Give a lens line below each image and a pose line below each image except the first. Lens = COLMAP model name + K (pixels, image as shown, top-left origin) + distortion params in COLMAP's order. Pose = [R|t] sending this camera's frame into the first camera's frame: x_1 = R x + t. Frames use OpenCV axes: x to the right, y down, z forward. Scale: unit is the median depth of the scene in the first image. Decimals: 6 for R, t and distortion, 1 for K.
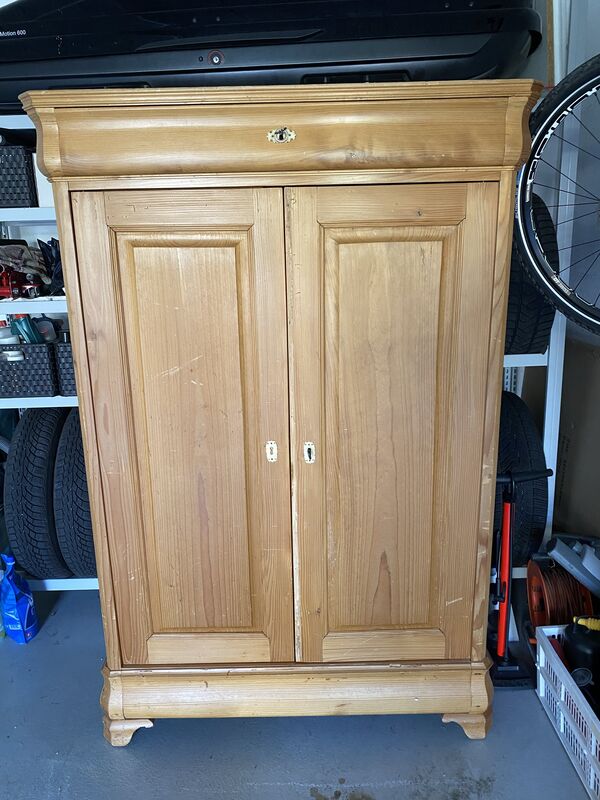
lens RADIAL K [[612.1, 0, 295.0], [0, 612.1, 395.1], [0, 0, 1]] dist [-0.004882, -0.006906]
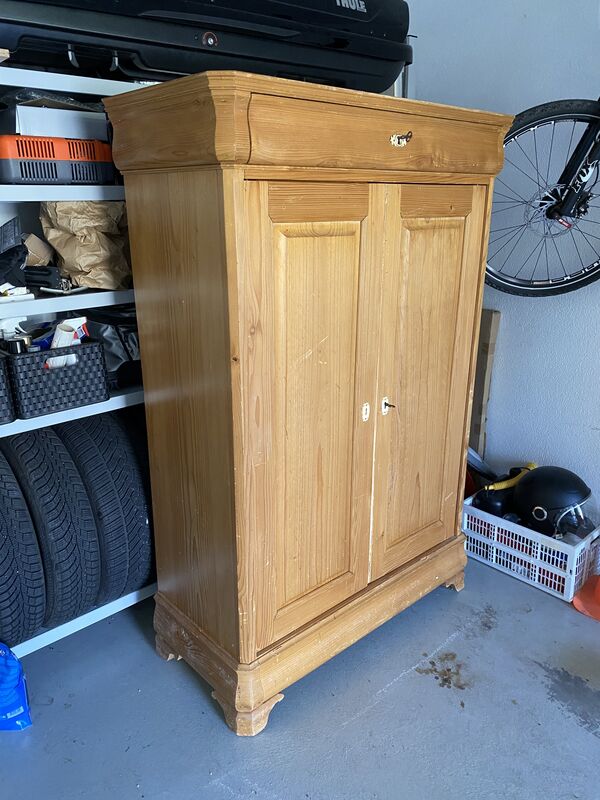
lens RADIAL K [[612.1, 0, 298.0], [0, 612.1, 402.1], [0, 0, 1]] dist [-0.004882, -0.006906]
pose [[0.744711, -0.192378, 0.639059, -0.837083], [0.157432, 0.981169, 0.111906, -0.072923], [-0.648553, 0.017271, 0.760974, 0.187933]]
